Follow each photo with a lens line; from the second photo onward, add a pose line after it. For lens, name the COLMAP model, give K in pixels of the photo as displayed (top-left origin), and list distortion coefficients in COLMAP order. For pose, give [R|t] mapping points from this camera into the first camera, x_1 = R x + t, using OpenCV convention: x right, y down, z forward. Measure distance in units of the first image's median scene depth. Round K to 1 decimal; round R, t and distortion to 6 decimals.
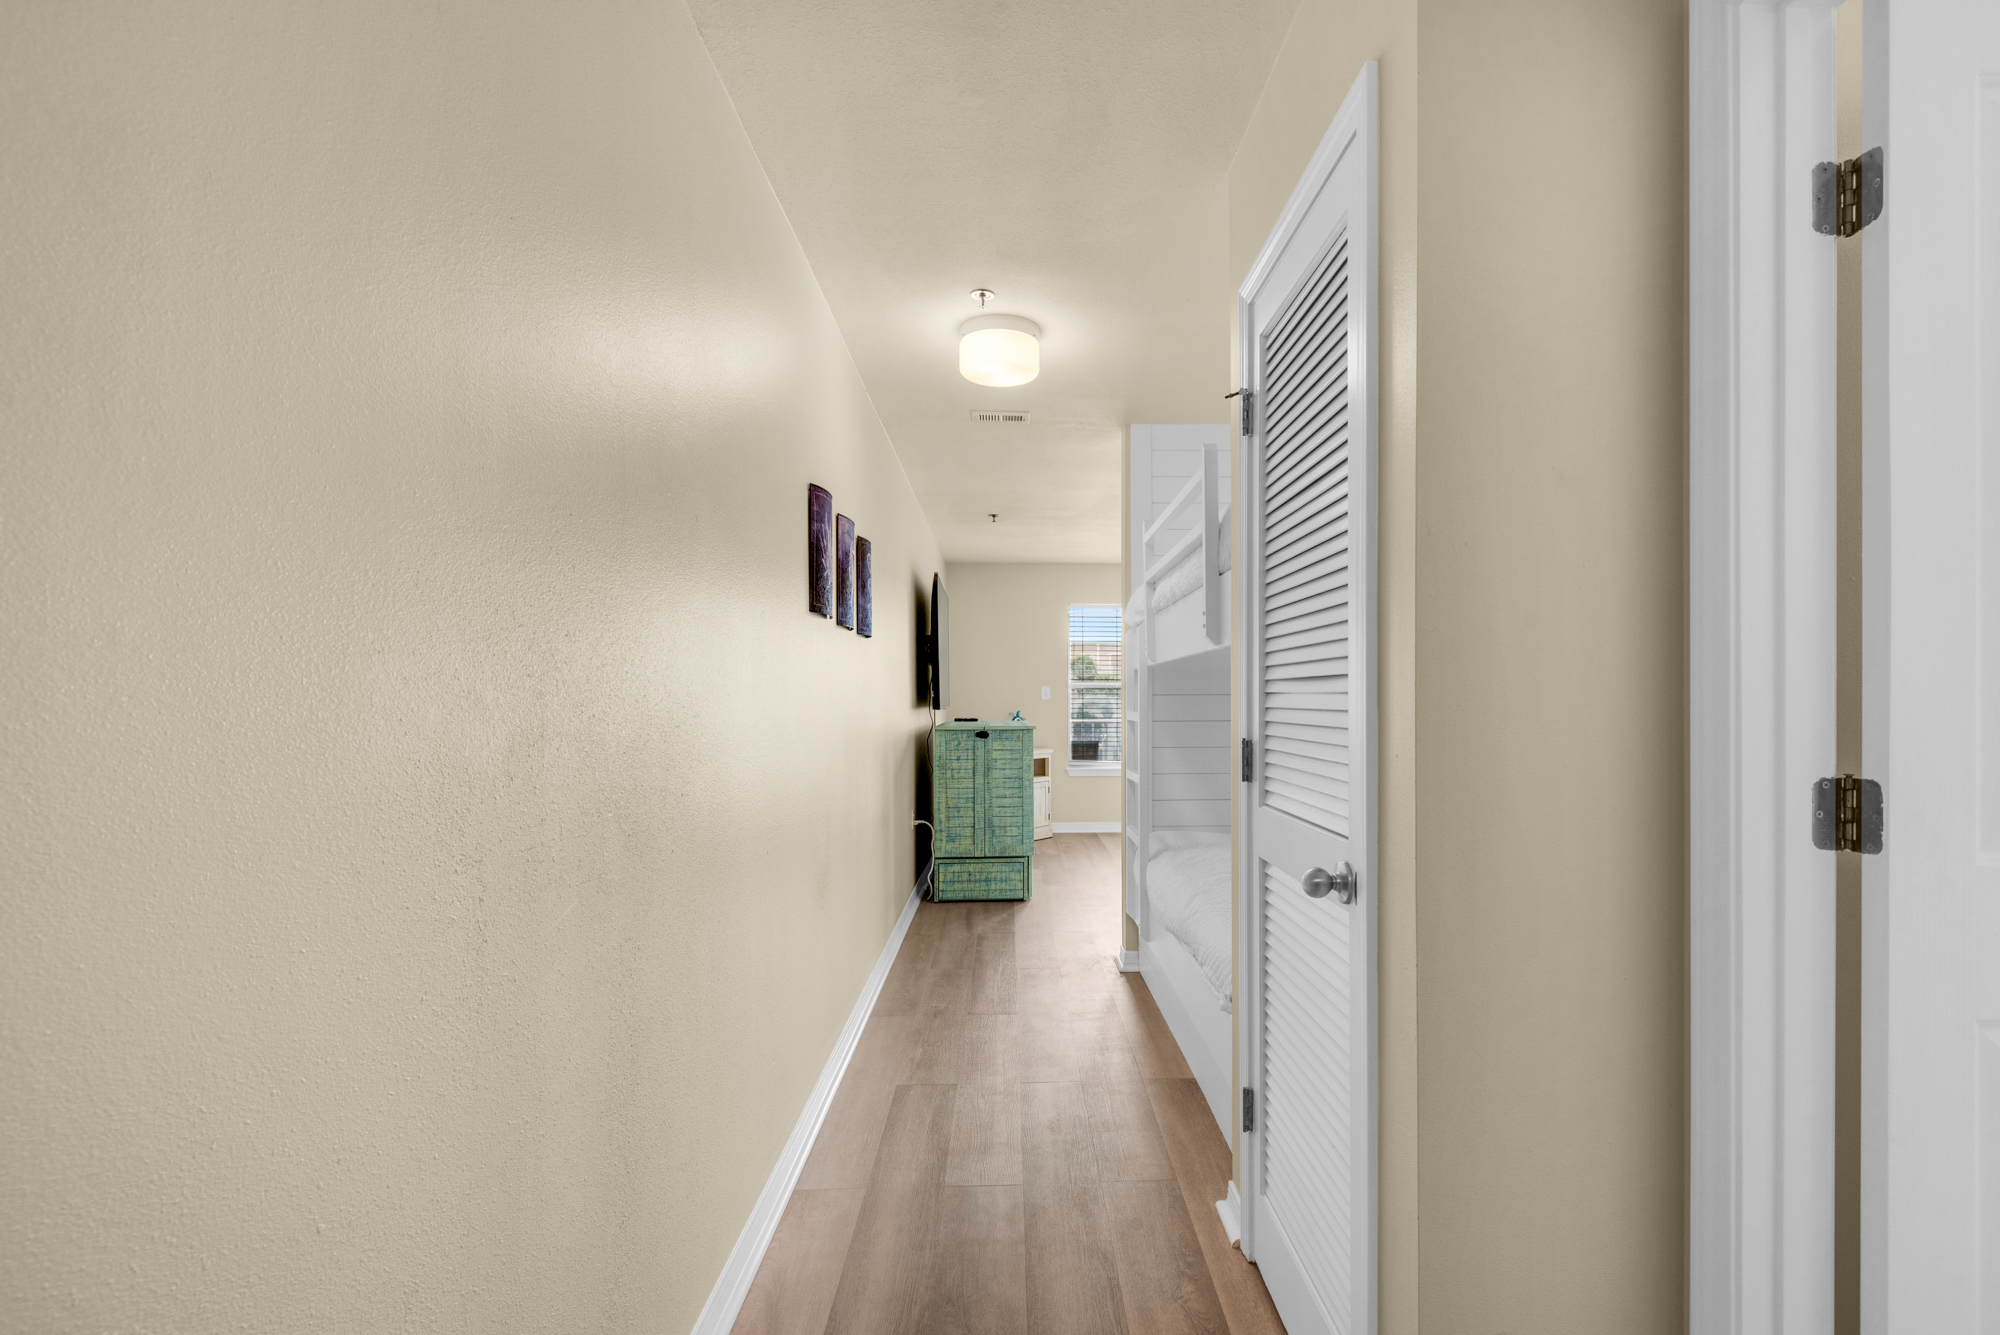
lens RADIAL K [[928.0, 0, 1000.7], [0, 928.0, 708.8], [0, 0, 1]] dist [0.027079, -0.015879]
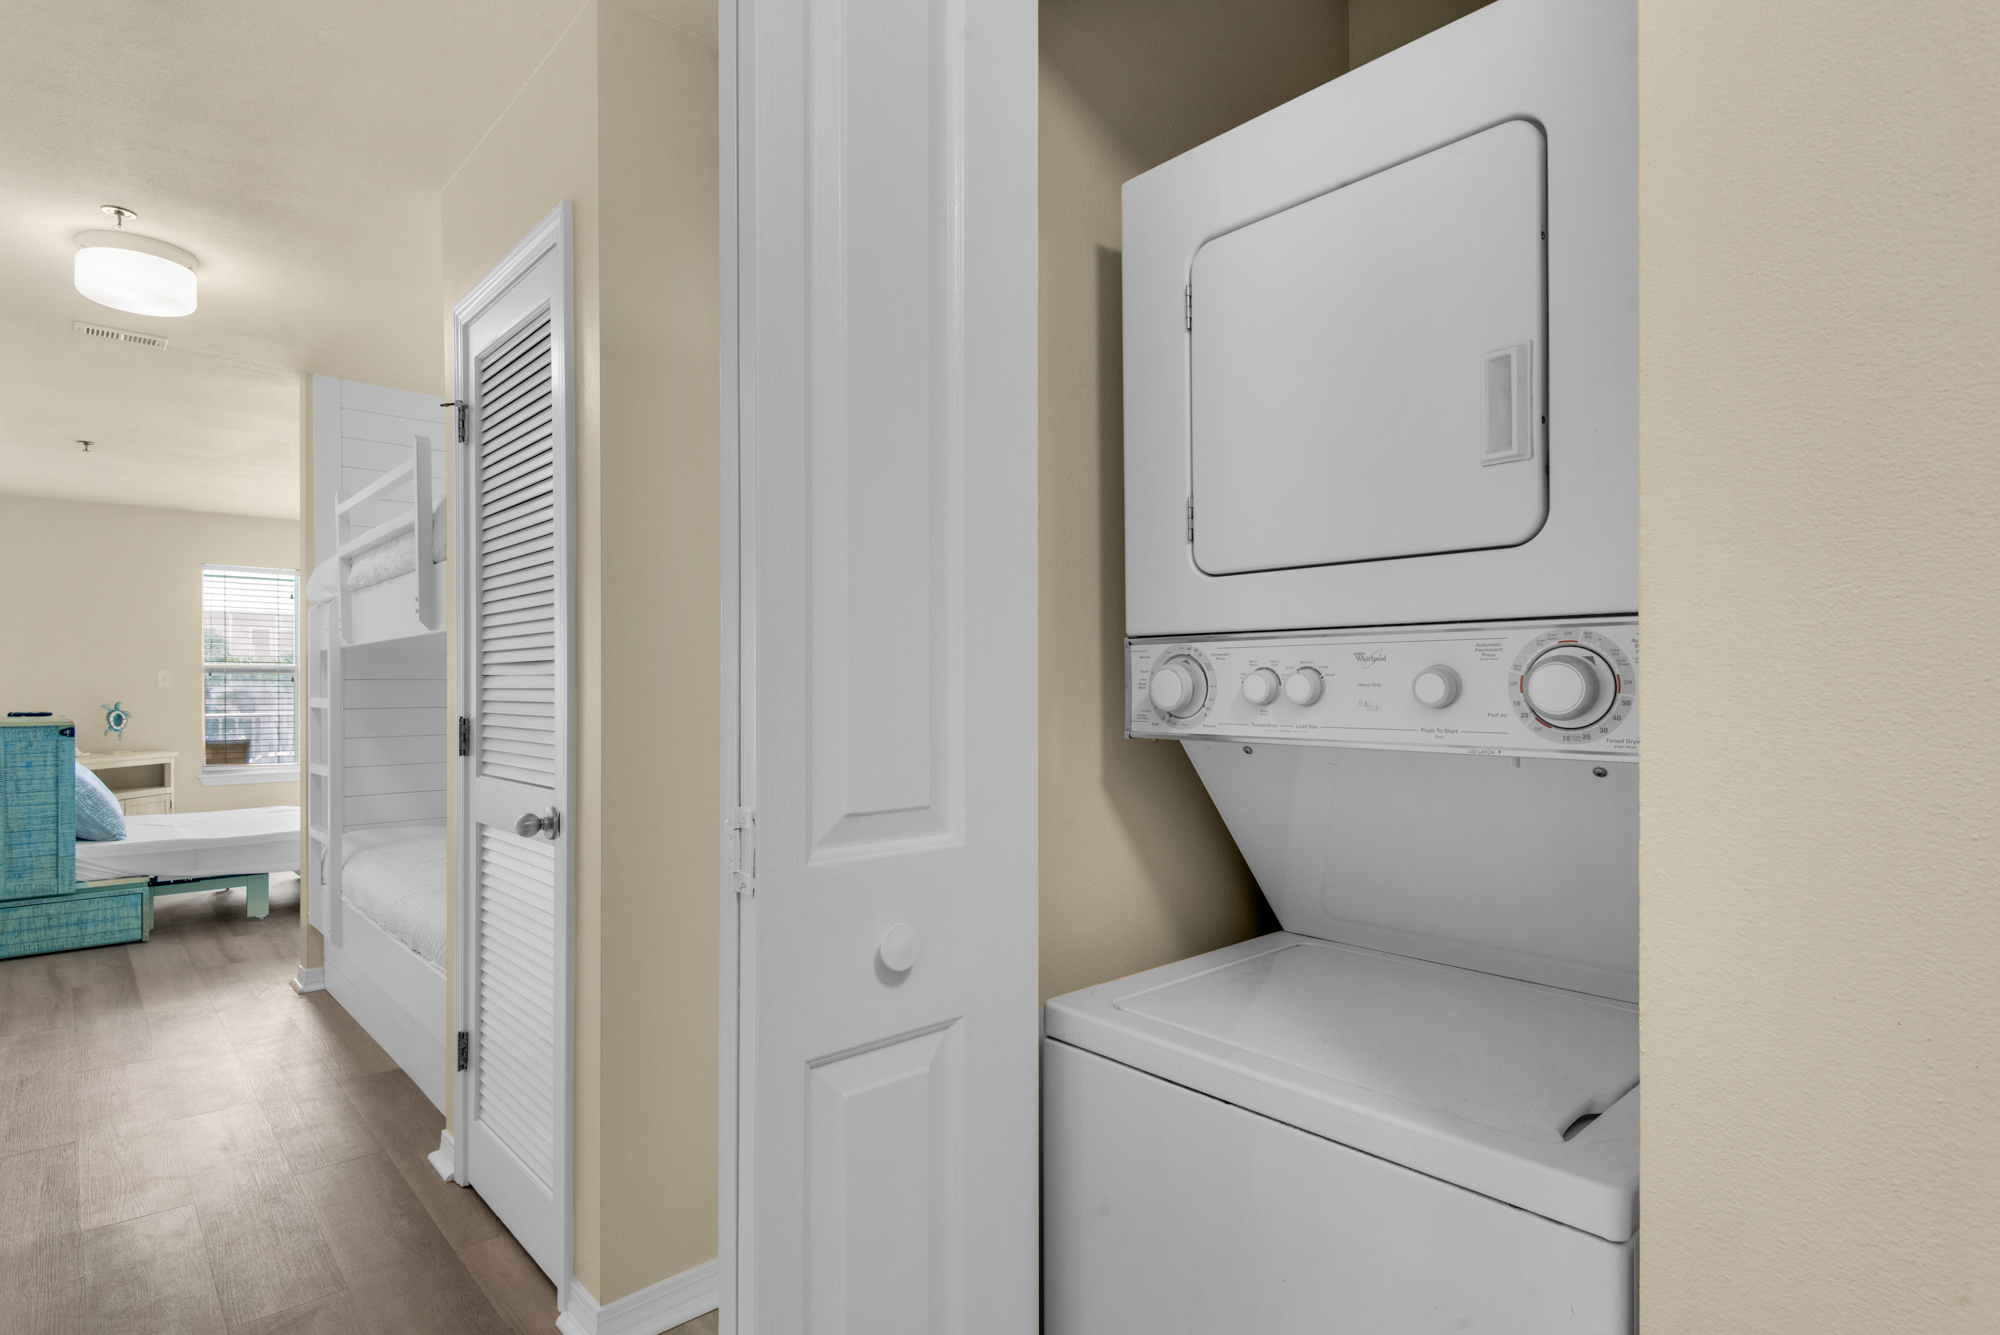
lens RADIAL K [[1016.7, 0, 1054.6], [0, 1016.7, 675.2], [0, 0, 1]] dist [0.040588, -0.028002]
pose [[0.708376, 0.005122, 0.705816, -0.087688], [0.010944, 0.999774, -0.018238, 0.011095], [-0.705750, 0.020644, 0.708160, -0.316080]]
